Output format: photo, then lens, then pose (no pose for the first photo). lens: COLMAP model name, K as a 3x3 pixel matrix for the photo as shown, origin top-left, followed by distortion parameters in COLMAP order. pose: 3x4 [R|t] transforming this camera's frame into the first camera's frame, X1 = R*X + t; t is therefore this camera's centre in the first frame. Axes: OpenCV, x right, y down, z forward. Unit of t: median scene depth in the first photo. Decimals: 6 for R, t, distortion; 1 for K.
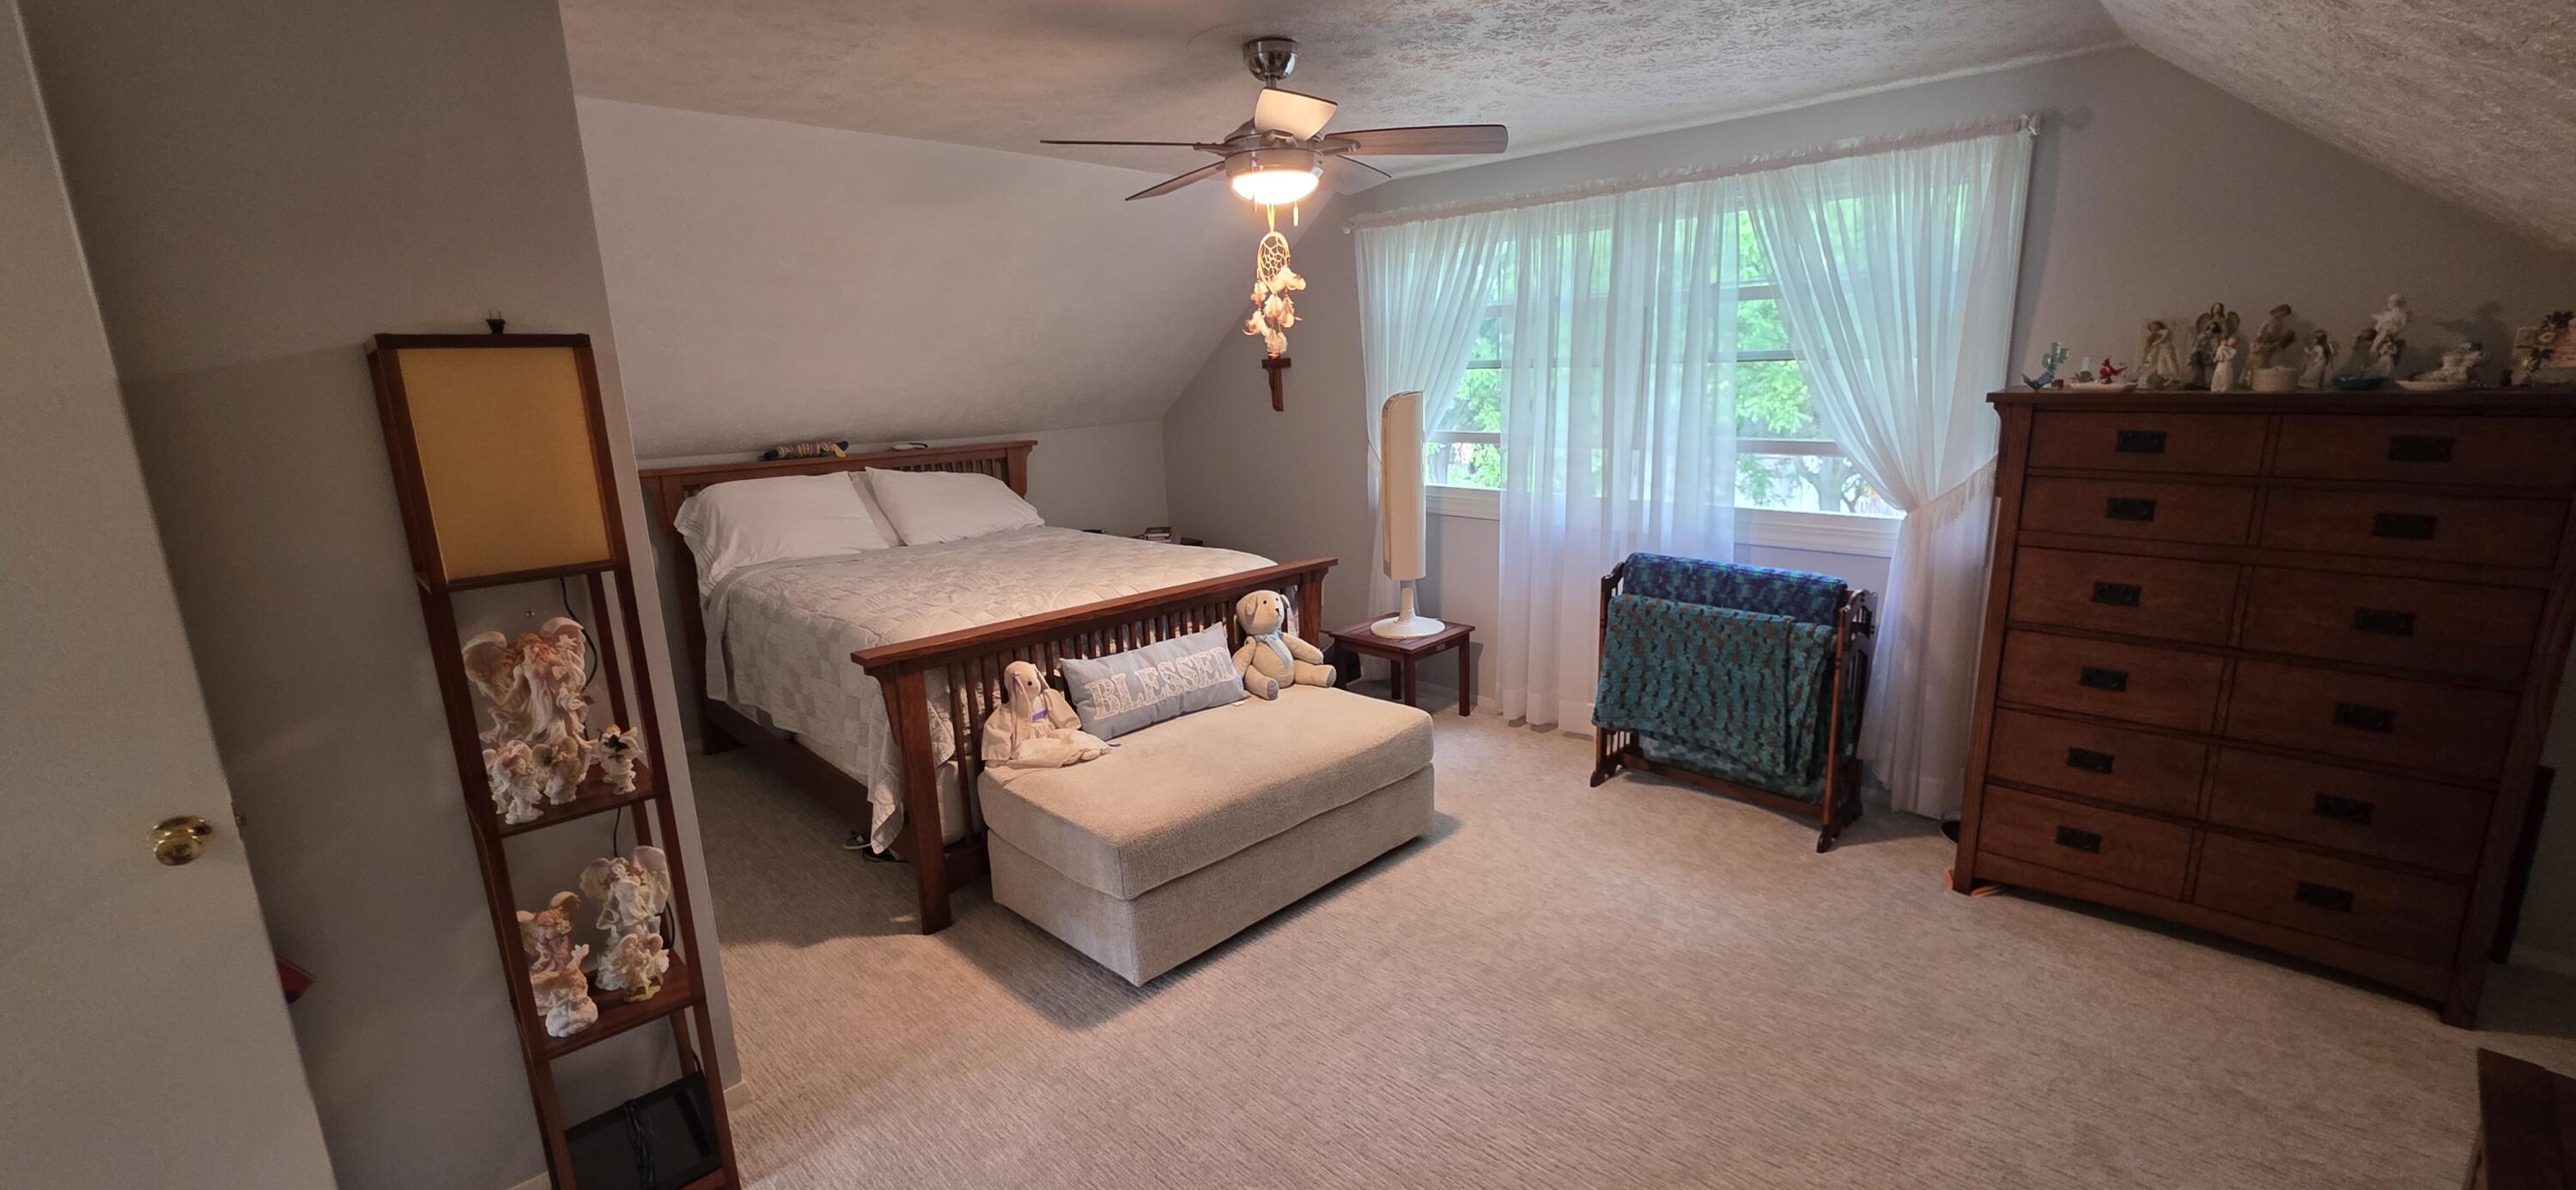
lens RADIAL K [[1034.3, 0, 1315.3], [0, 1034.3, 600.1], [0, 0, 1]] dist [0.001245, -0.000690]
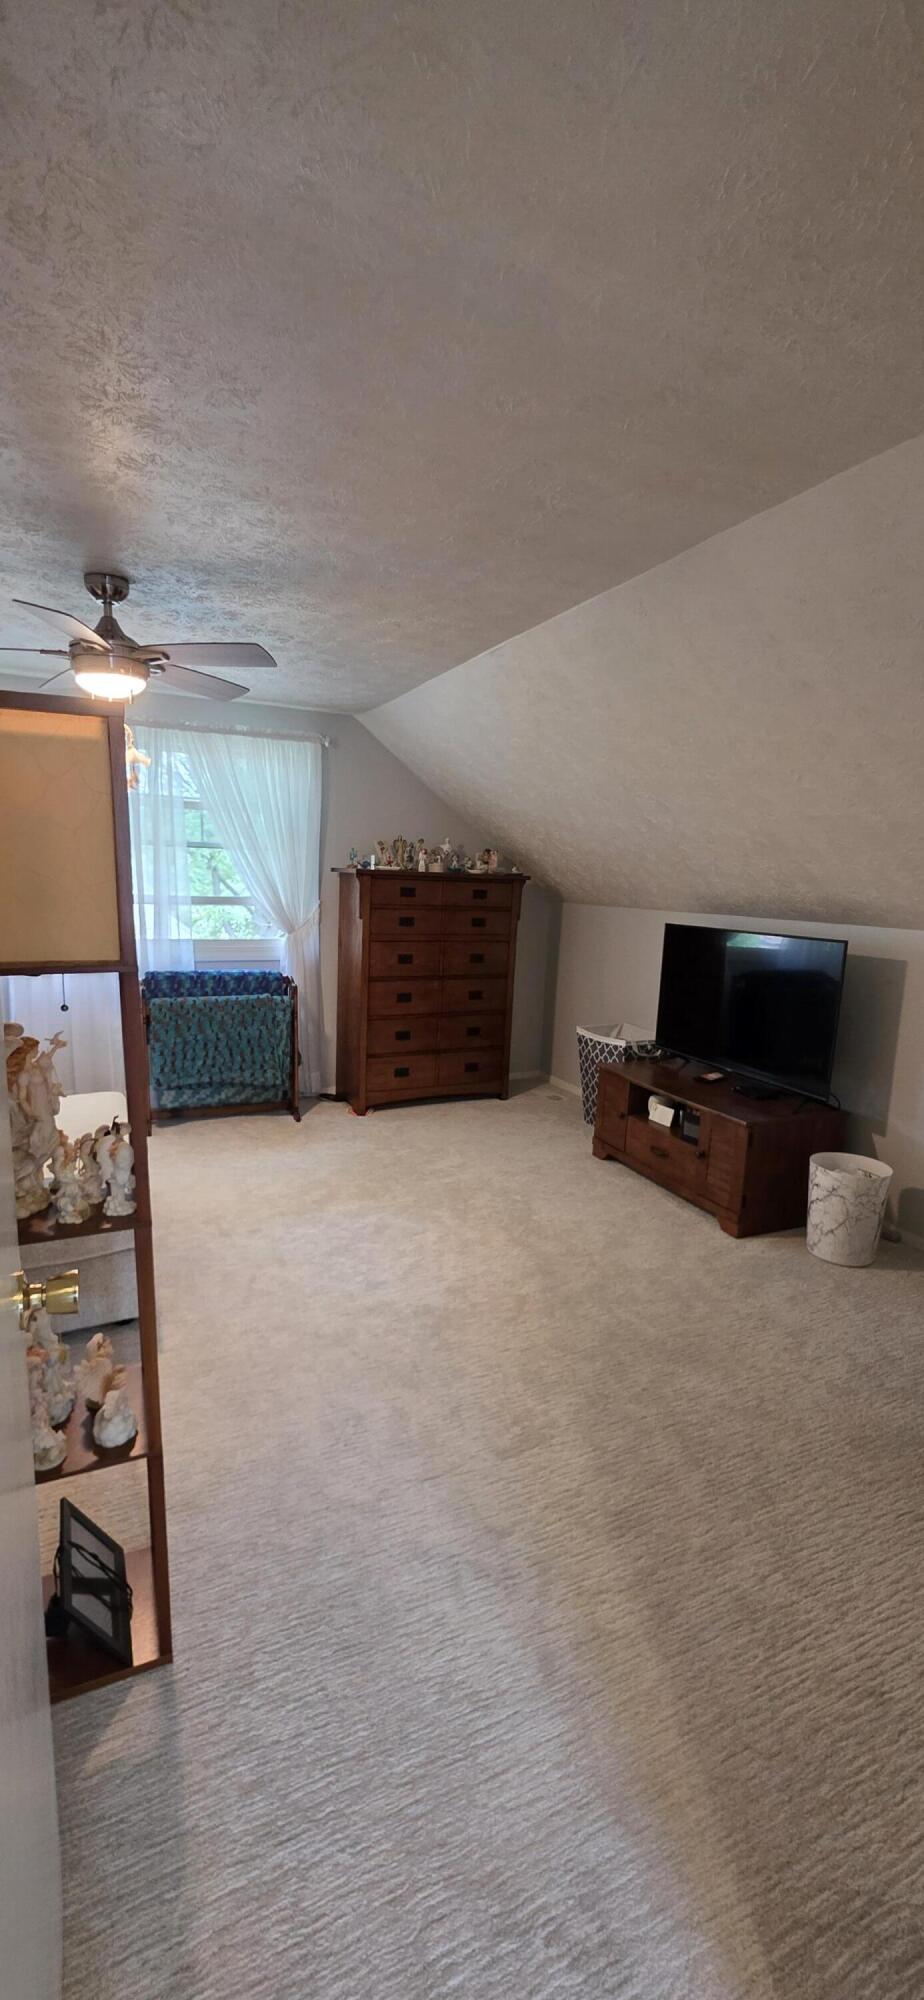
lens RADIAL K [[803.0, 0, 449.3], [0, 803.0, 1023.6], [0, 0, 1]] dist [0.001245, -0.000690]
pose [[0.359601, -0.127676, 0.924330, -0.687943], [0.166124, 0.983529, 0.071224, 0.019505], [-0.918199, 0.127941, 0.374888, 0.213693]]
